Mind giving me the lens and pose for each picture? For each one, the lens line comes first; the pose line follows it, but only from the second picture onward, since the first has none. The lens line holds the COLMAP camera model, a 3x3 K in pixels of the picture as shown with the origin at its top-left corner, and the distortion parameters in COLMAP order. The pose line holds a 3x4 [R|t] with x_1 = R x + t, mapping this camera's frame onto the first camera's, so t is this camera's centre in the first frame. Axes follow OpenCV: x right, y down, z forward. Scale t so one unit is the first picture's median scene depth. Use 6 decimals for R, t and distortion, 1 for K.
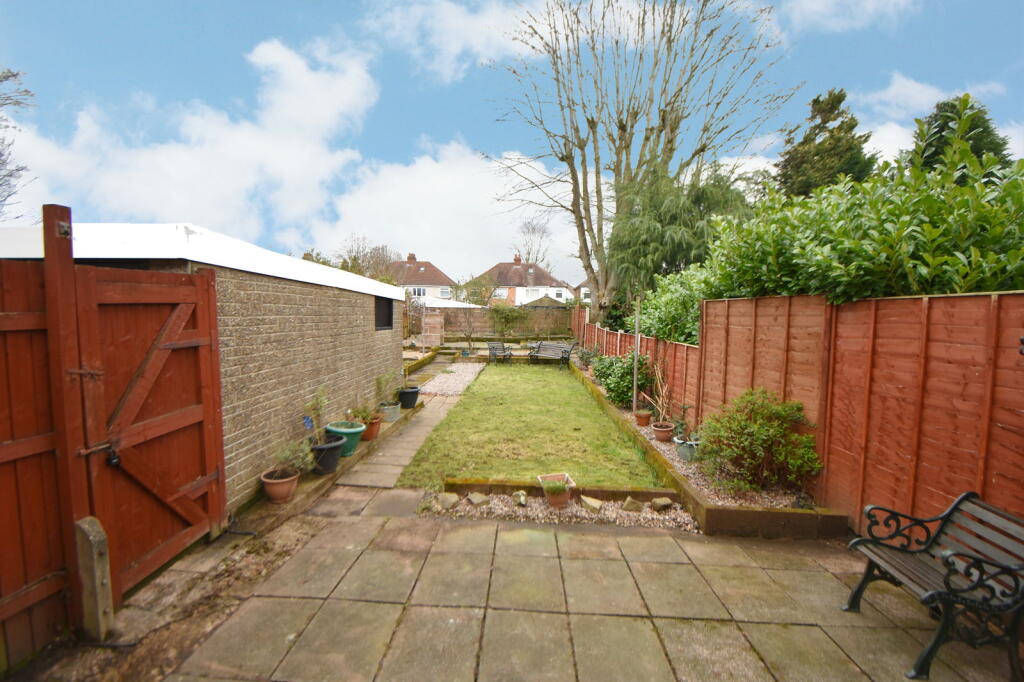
lens RADIAL K [[439.4, 0, 512.0], [0, 439.4, 341.0], [0, 0, 1]] dist [-0.000009, 0.000002]
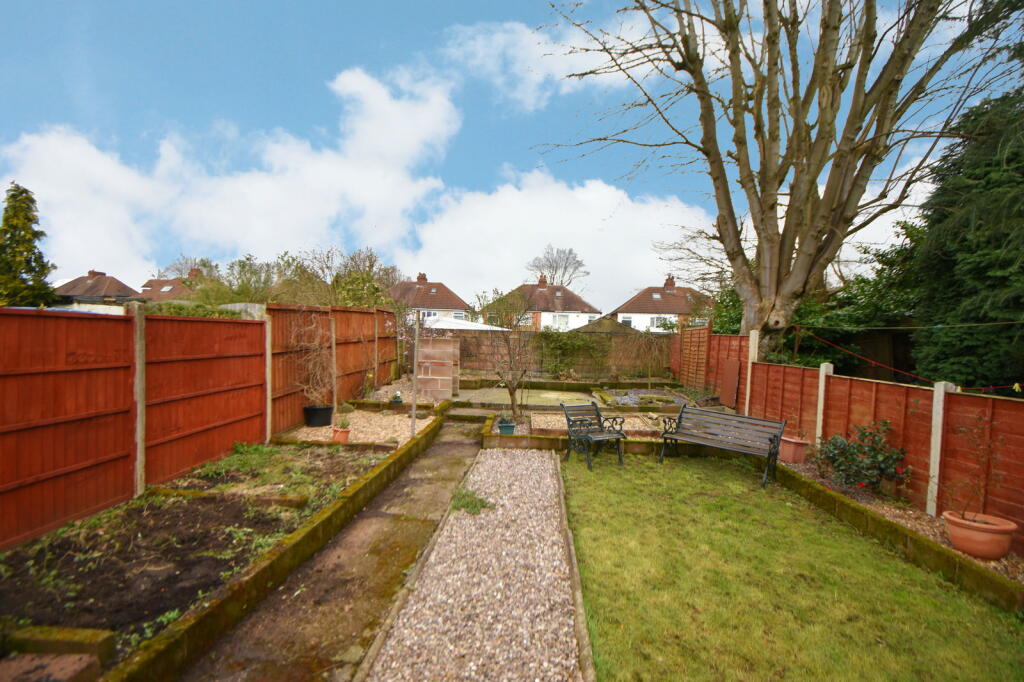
lens RADIAL K [[439.4, 0, 512.0], [0, 439.4, 341.0], [0, 0, 1]] dist [-0.000009, 0.000002]
pose [[0.999514, 0.017060, -0.026088, -0.069316], [-0.018796, 0.997521, -0.067807, -0.021246], [0.024866, 0.068265, 0.997357, 0.416267]]
